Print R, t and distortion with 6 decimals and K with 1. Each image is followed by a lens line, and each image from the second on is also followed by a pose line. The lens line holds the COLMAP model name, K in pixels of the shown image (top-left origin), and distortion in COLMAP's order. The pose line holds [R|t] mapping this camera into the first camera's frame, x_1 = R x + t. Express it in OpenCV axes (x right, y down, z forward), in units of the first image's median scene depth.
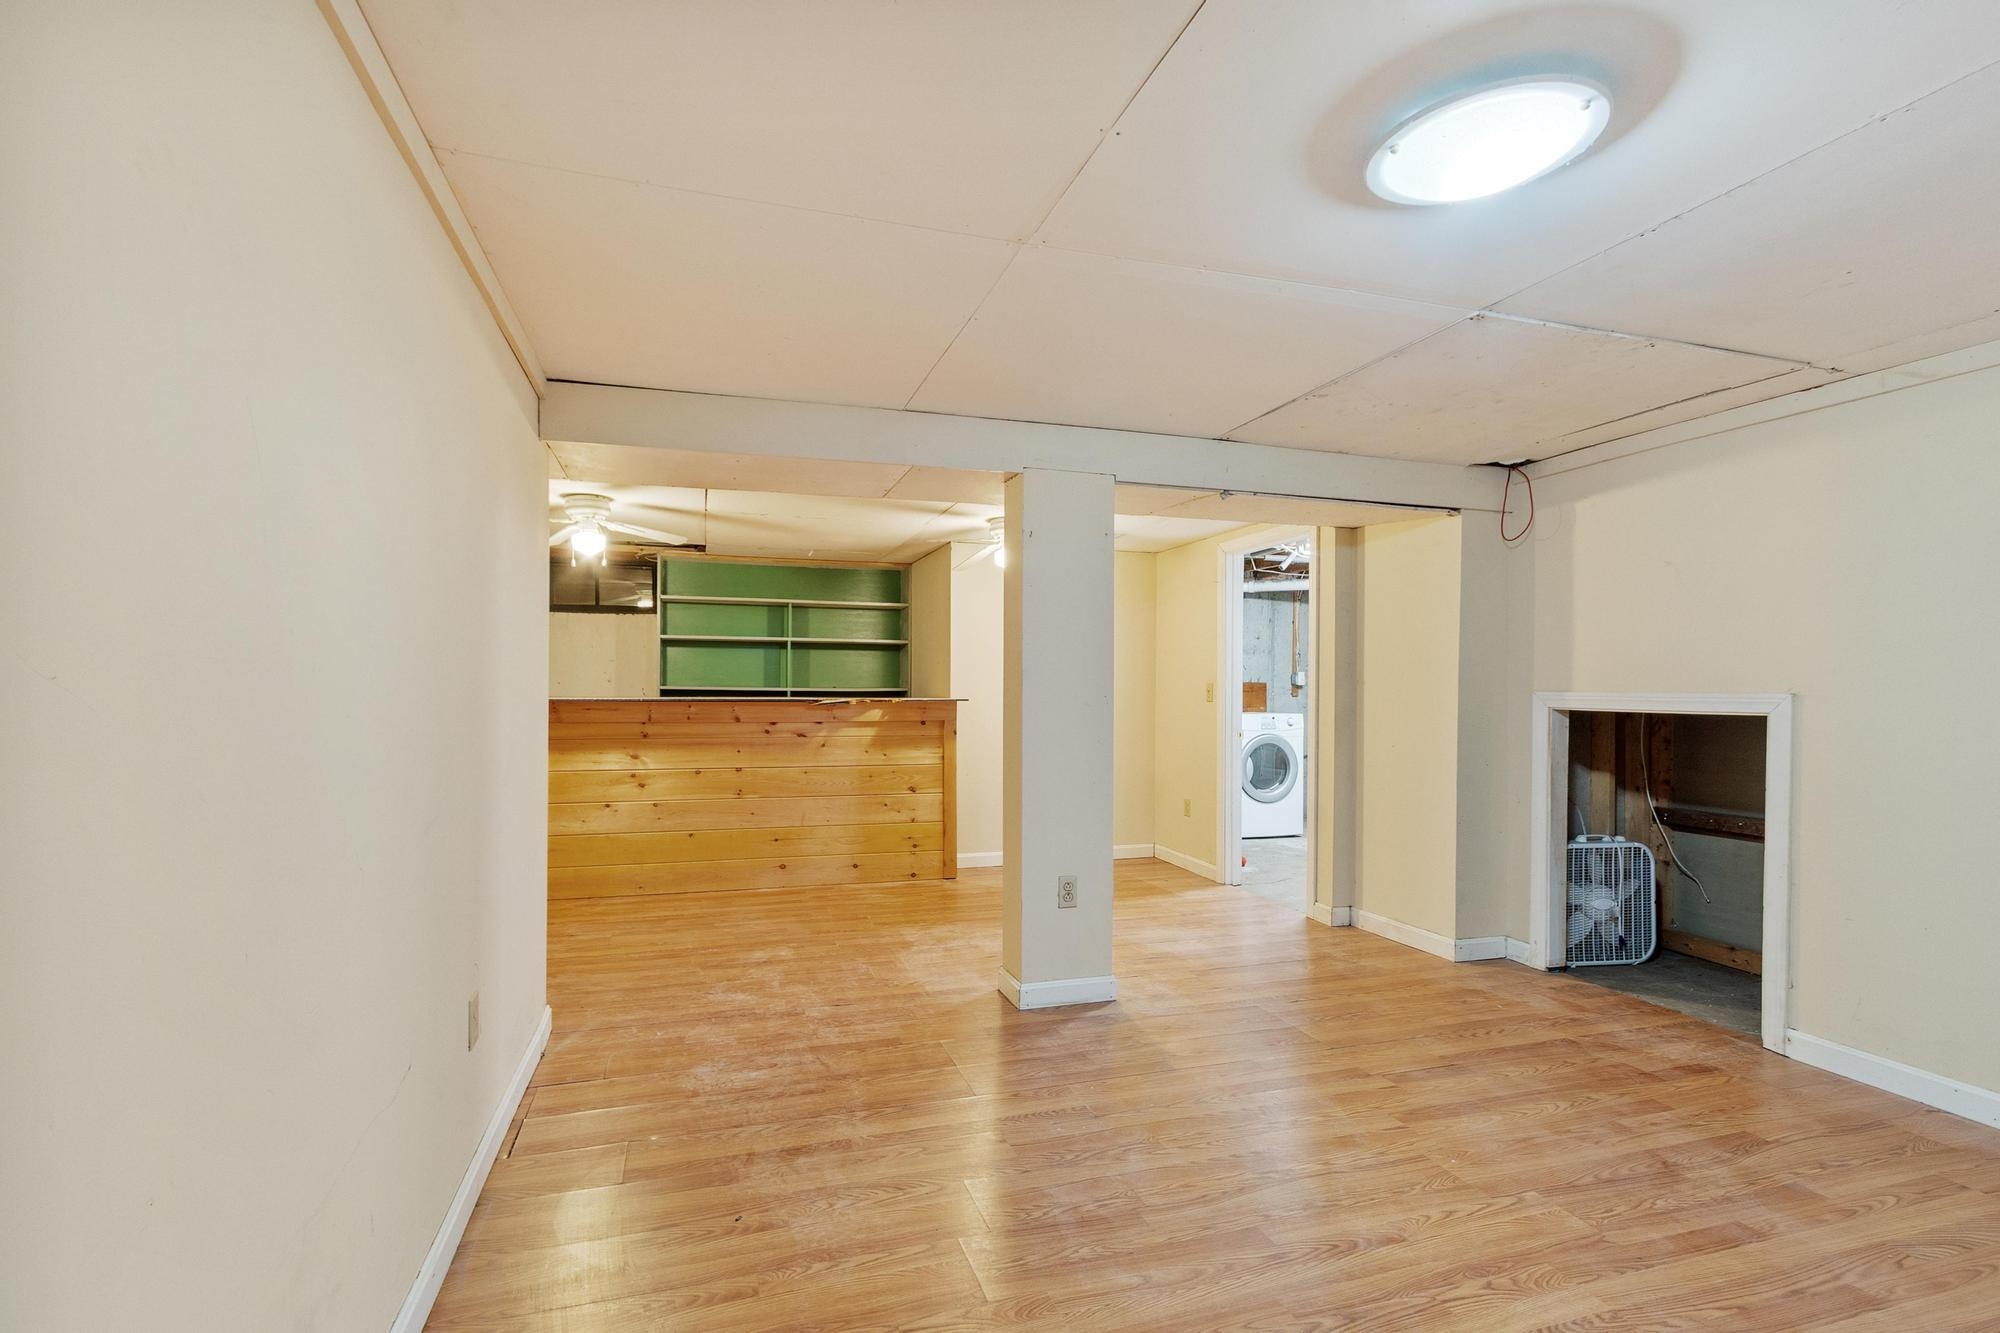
lens RADIAL K [[887.4, 0, 955.6], [0, 887.4, 691.1], [0, 0, 1]] dist [-0.000547, -0.000265]
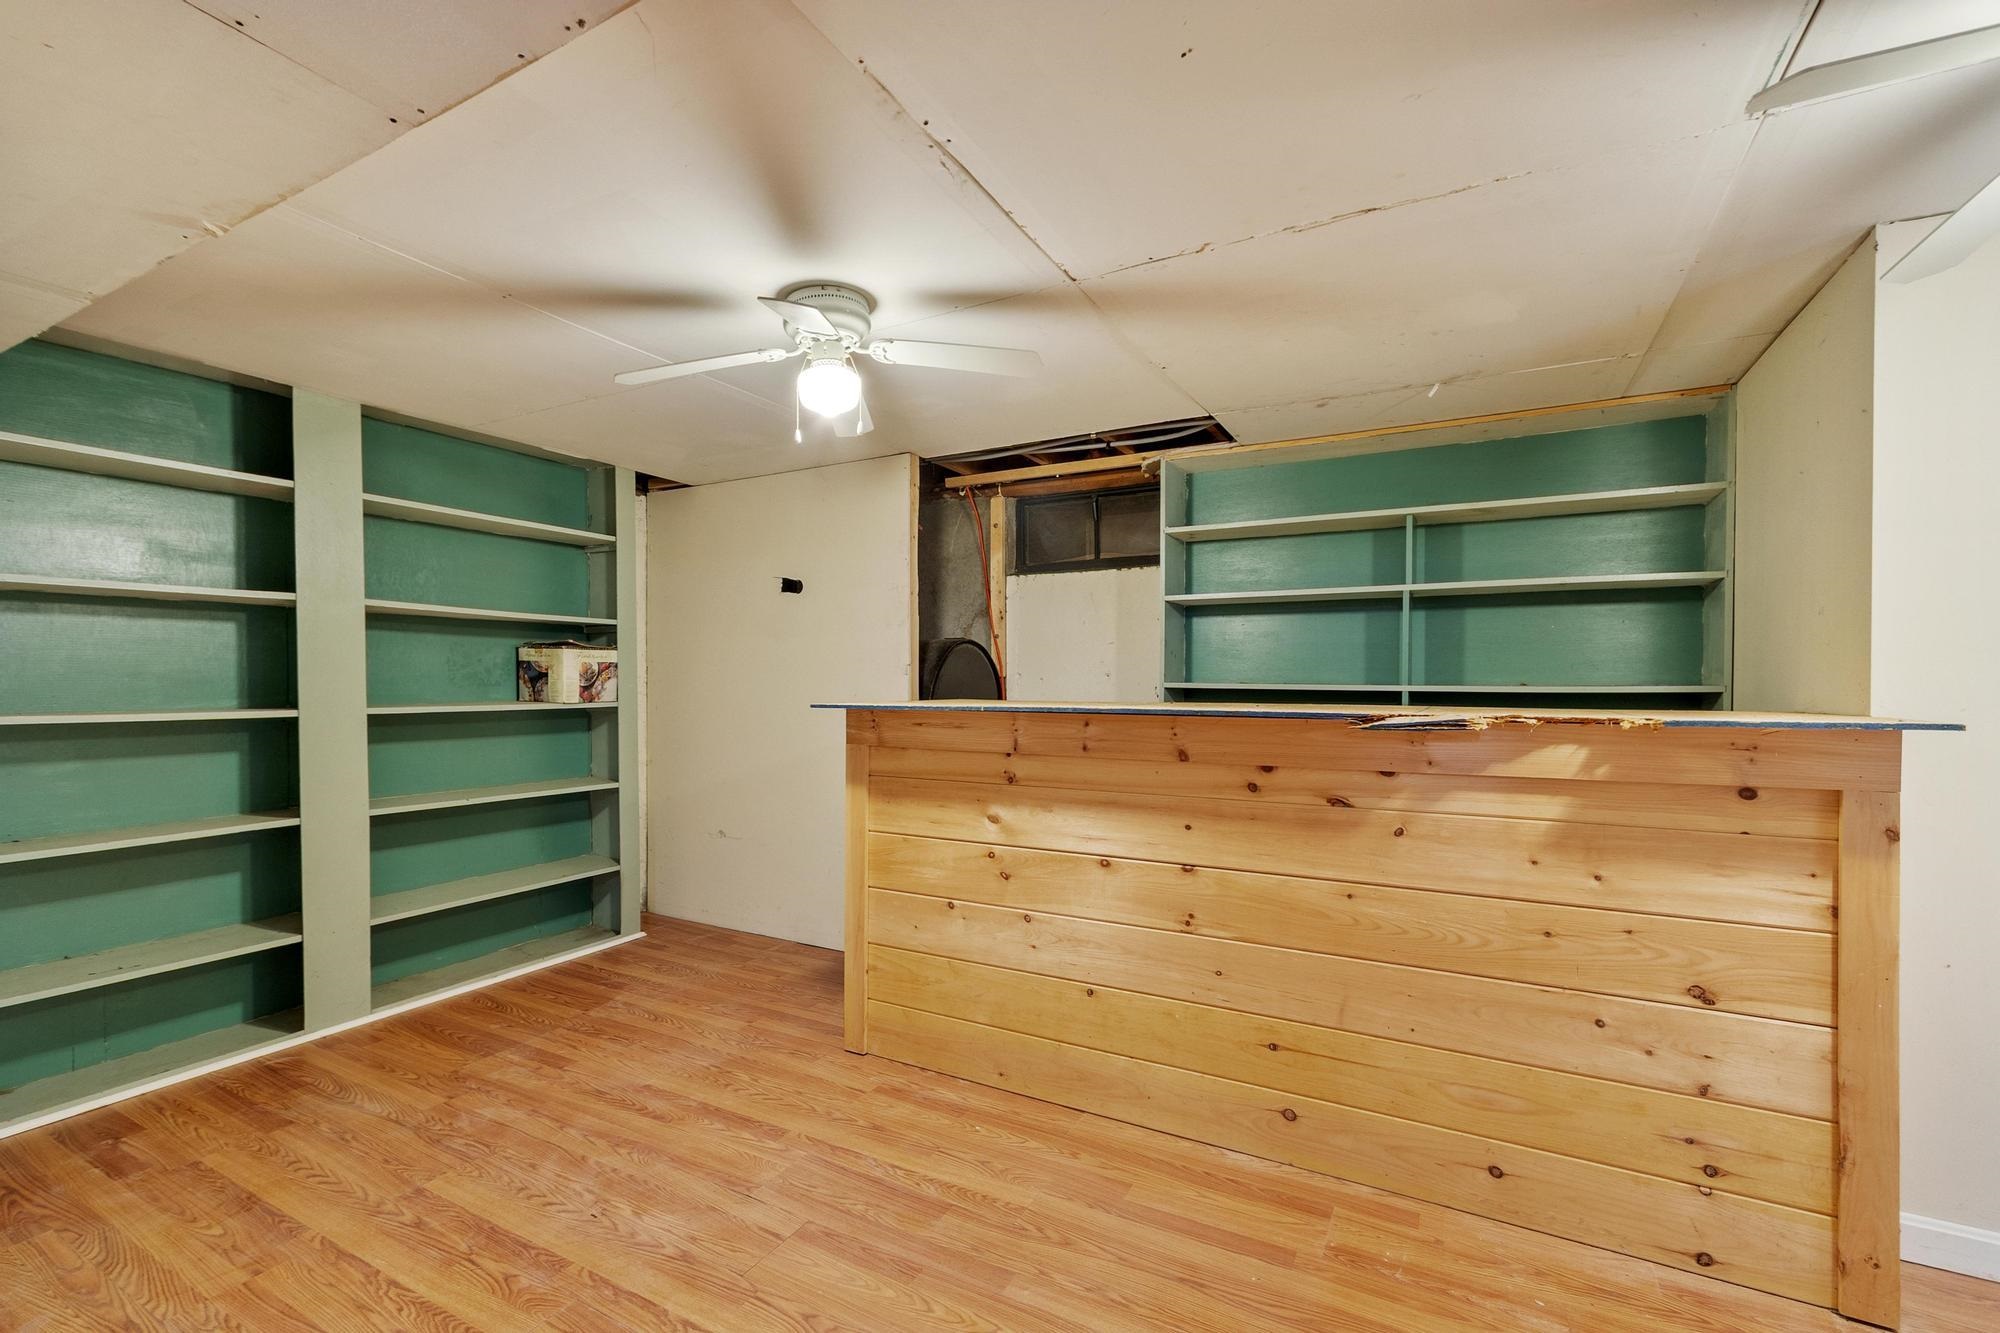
lens RADIAL K [[887.4, 0, 955.6], [0, 887.4, 691.1], [0, 0, 1]] dist [-0.000547, -0.000265]
pose [[0.692844, 0.002372, -0.721083, -0.004338], [-0.002436, 0.999997, 0.000949, -0.000529], [0.721083, 0.001099, 0.692848, 0.598164]]
